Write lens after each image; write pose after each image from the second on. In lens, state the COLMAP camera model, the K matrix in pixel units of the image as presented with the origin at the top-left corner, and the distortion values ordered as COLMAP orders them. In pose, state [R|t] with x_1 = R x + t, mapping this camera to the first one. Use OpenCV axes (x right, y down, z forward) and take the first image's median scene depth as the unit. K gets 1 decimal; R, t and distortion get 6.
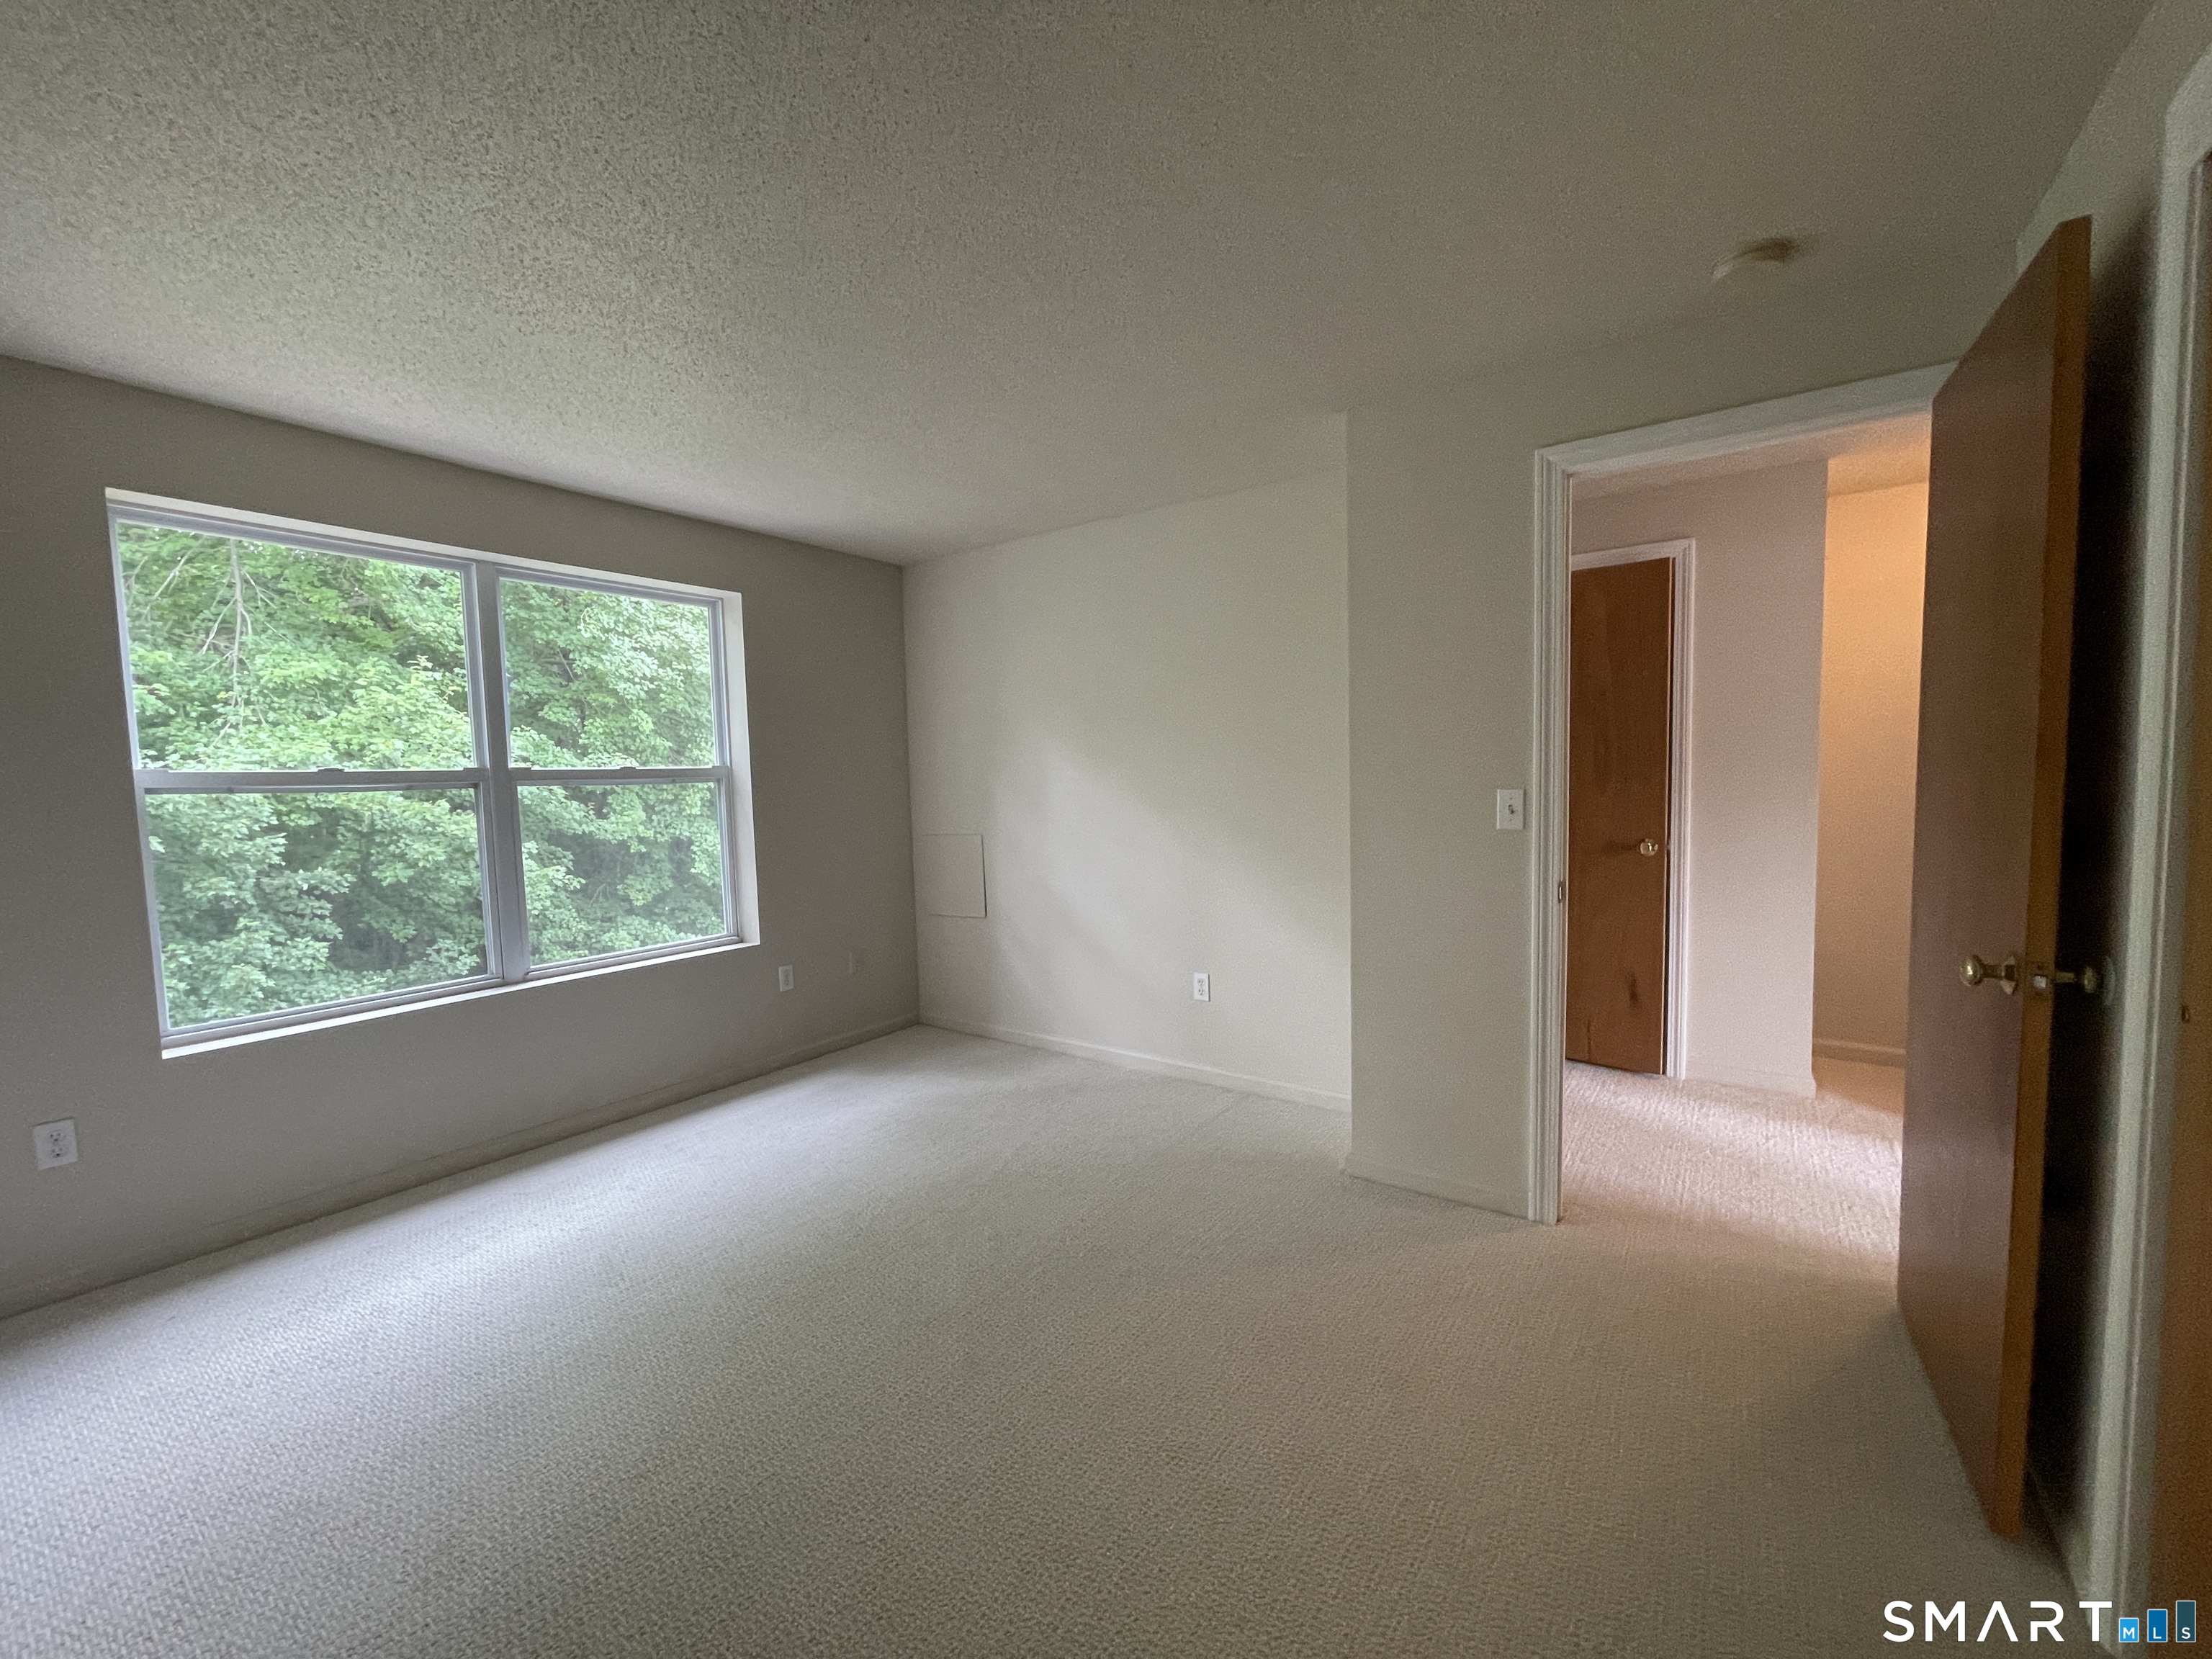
lens RADIAL K [[877.4, 0, 1106.0], [0, 877.4, 829.5], [0, 0, 1]] dist [0.000553, 0.000121]
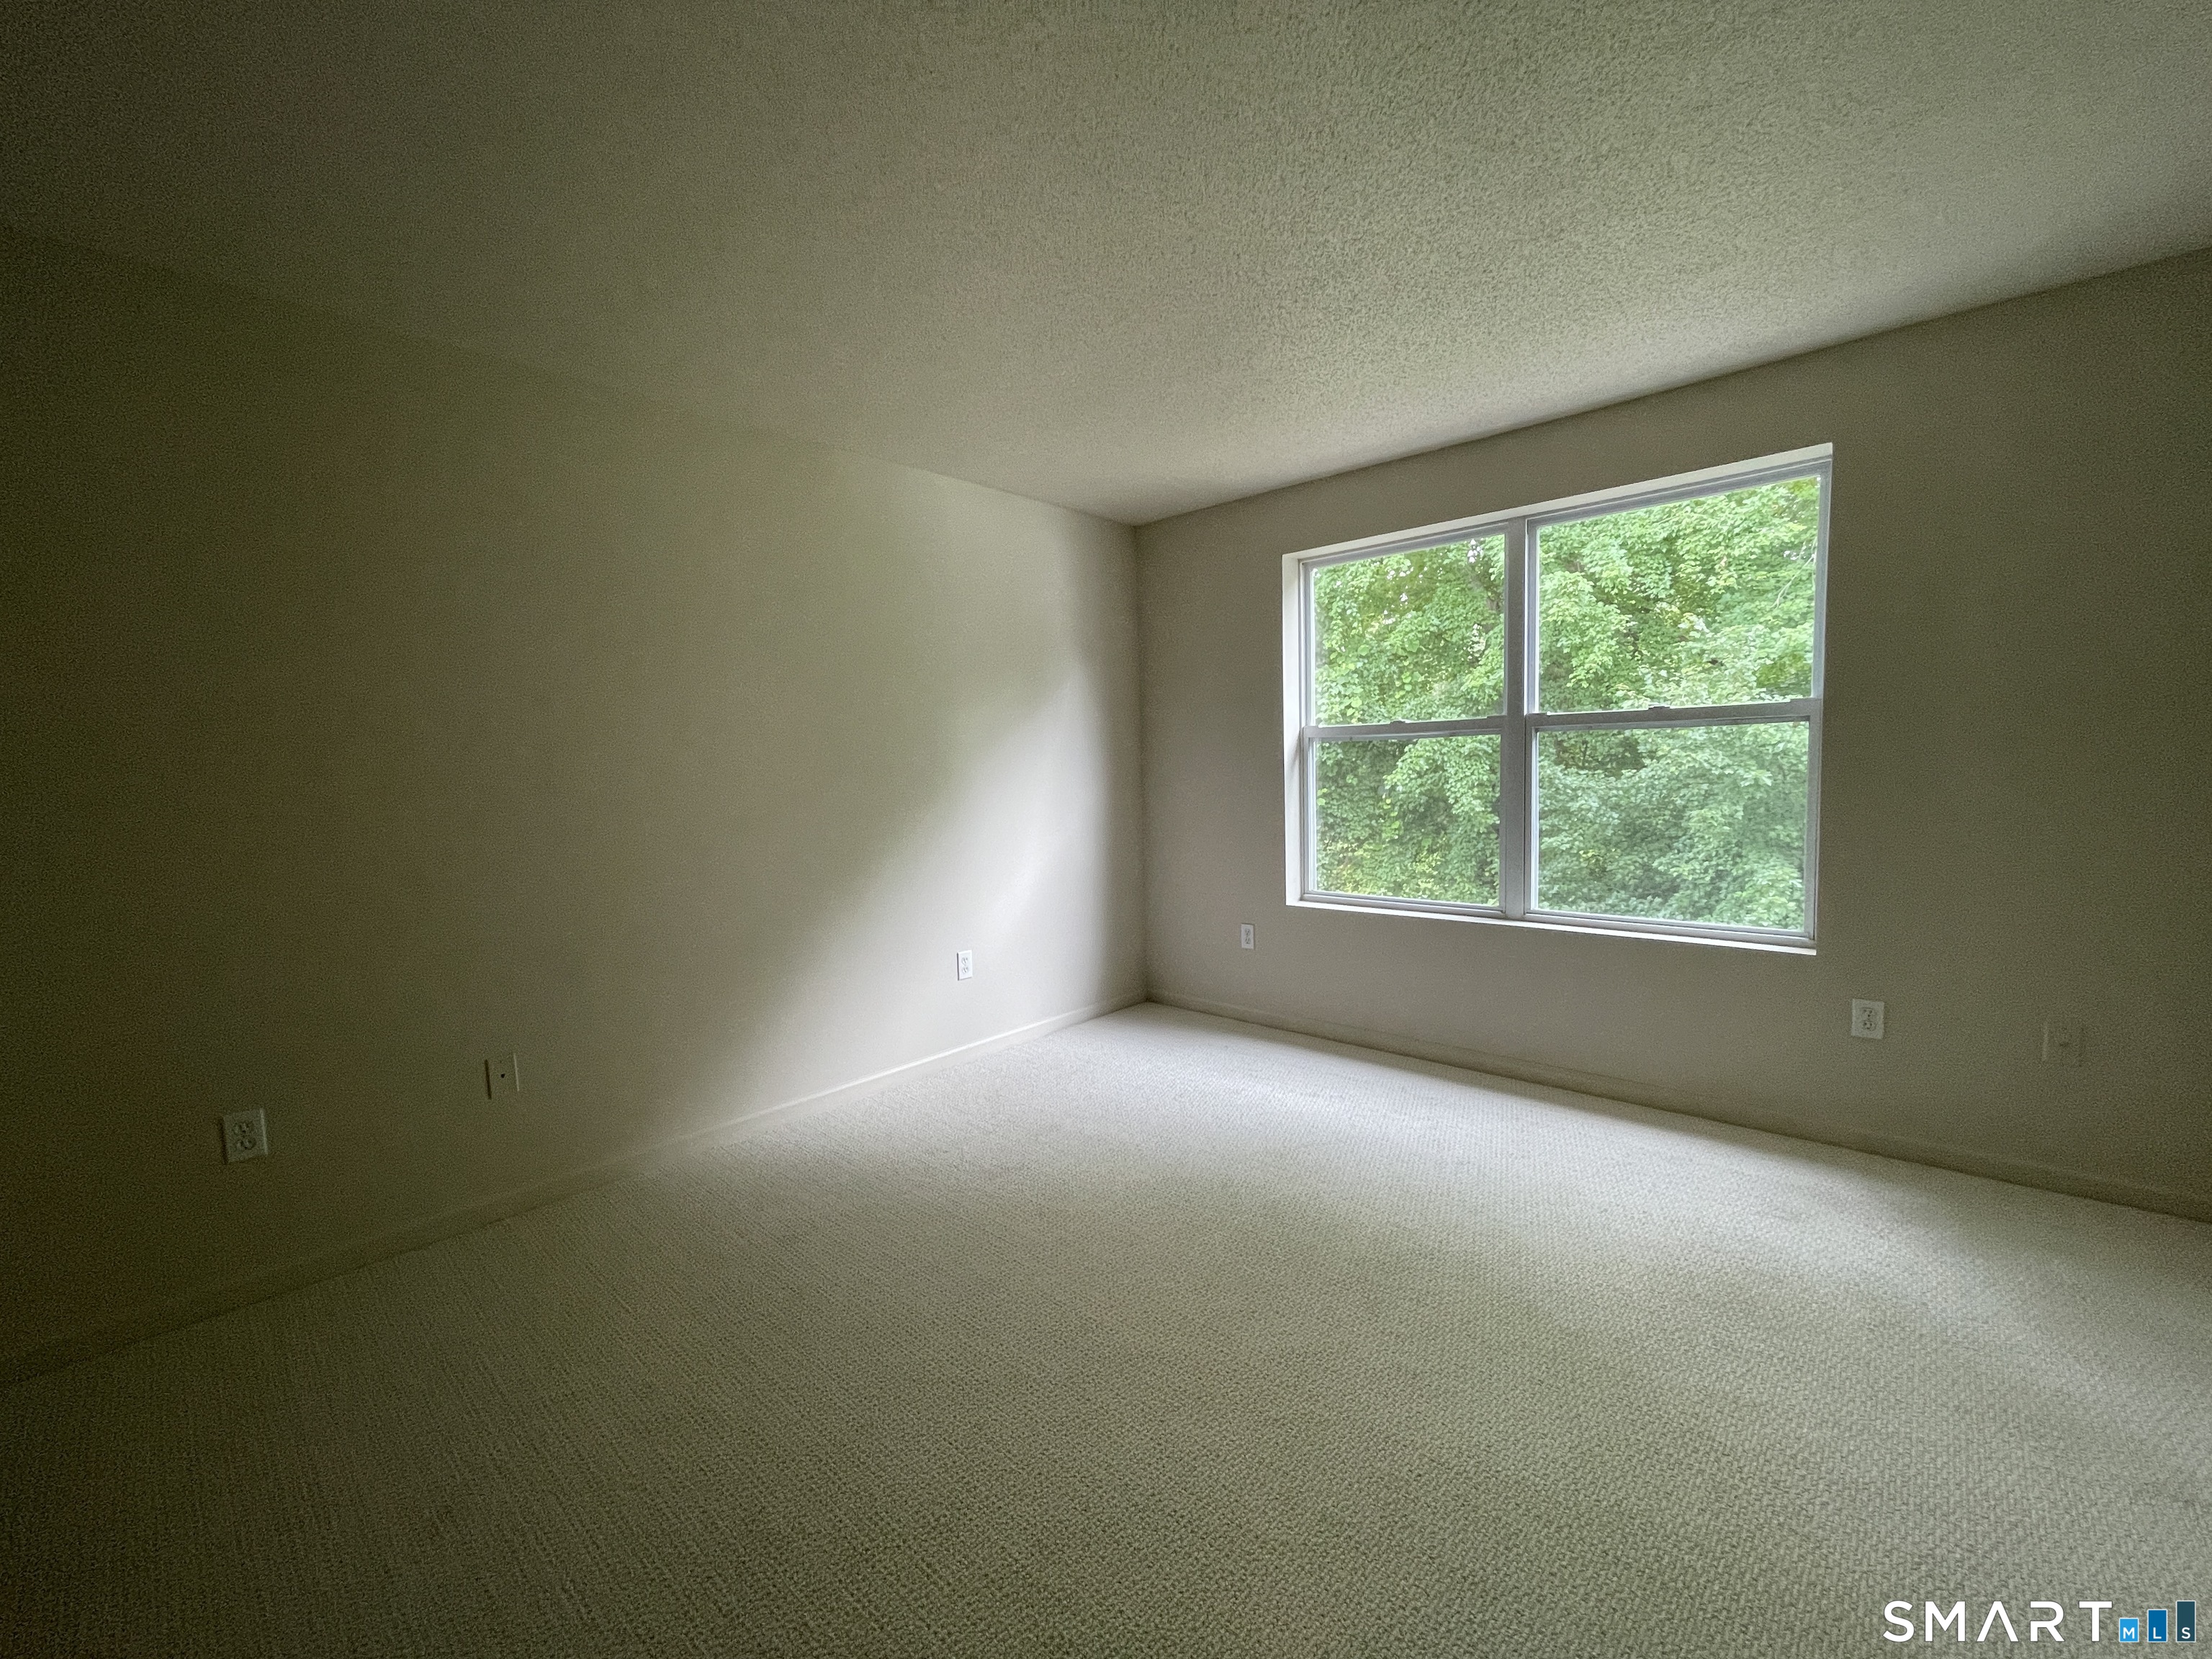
lens RADIAL K [[877.4, 0, 1106.0], [0, 877.4, 829.5], [0, 0, 1]] dist [0.000553, 0.000121]
pose [[-0.118102, 0.109818, -0.986910, 0.413383], [-0.023098, 0.993293, 0.113292, -0.040874], [0.992733, 0.036175, -0.114773, 0.621342]]
